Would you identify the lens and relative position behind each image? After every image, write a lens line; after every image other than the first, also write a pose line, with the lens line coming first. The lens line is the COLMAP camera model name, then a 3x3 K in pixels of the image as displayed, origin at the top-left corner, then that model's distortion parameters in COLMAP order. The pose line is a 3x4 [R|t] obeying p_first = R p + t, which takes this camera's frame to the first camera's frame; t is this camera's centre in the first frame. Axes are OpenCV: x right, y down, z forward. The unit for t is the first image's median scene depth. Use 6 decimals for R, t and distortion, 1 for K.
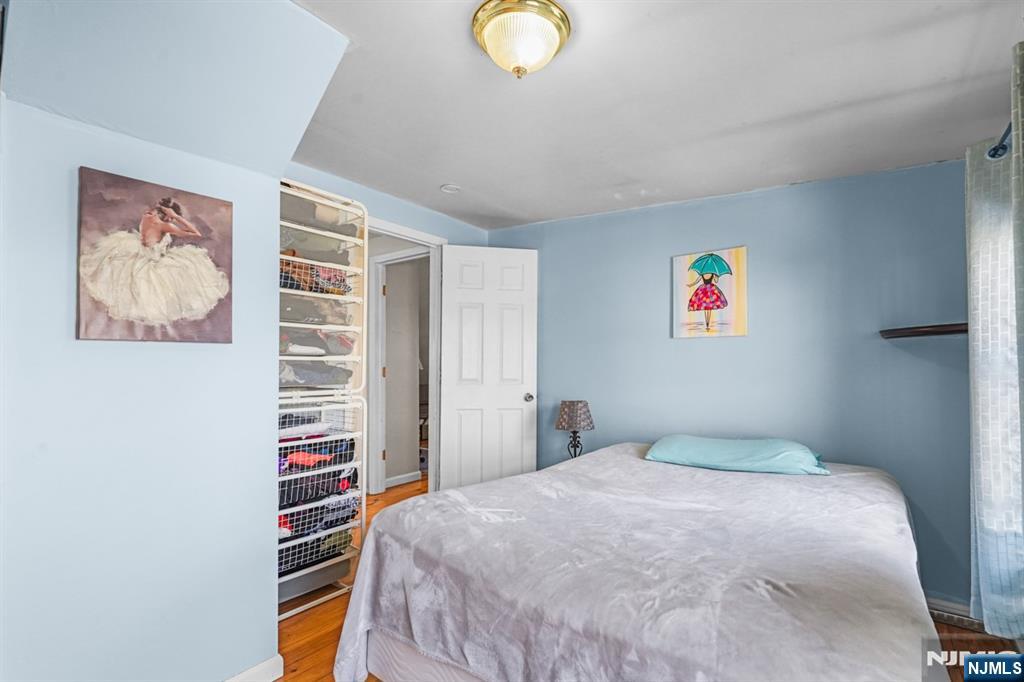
lens RADIAL K [[427.7, 0, 513.0], [0, 427.7, 356.2], [0, 0, 1]] dist [-0.001381, -0.007106]
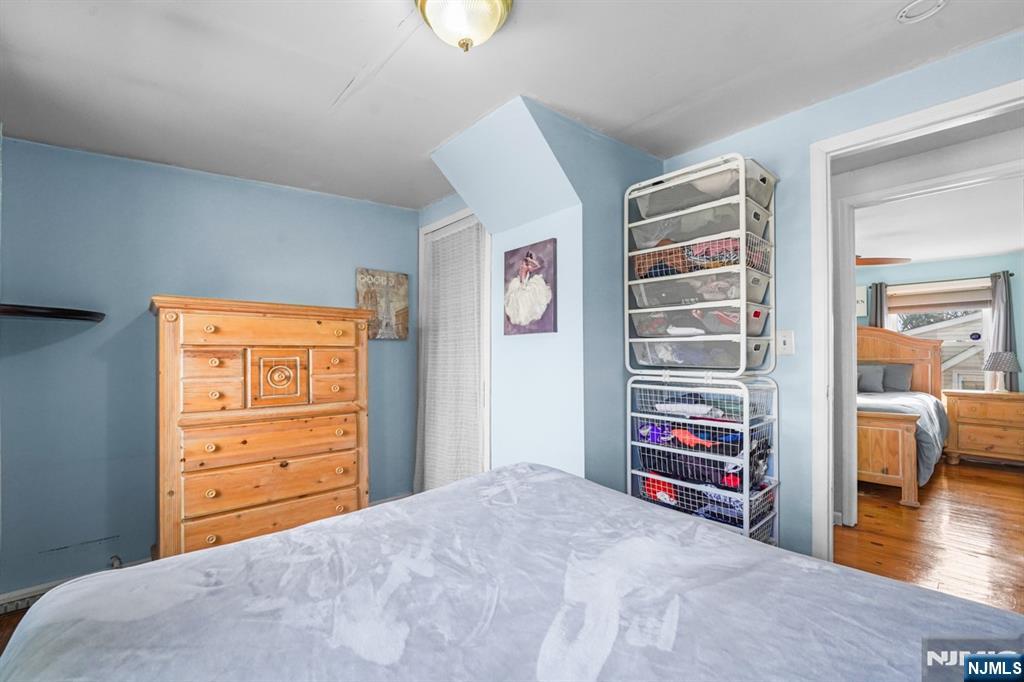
lens RADIAL K [[420.0, 0, 506.3], [0, 420.0, 340.4], [0, 0, 1]] dist [-0.014817, -0.000456]
pose [[-0.140131, -0.024435, -0.989831, 0.581049], [0.029453, 0.999150, -0.028834, 0.025209], [0.989695, -0.033194, -0.139292, 0.739006]]
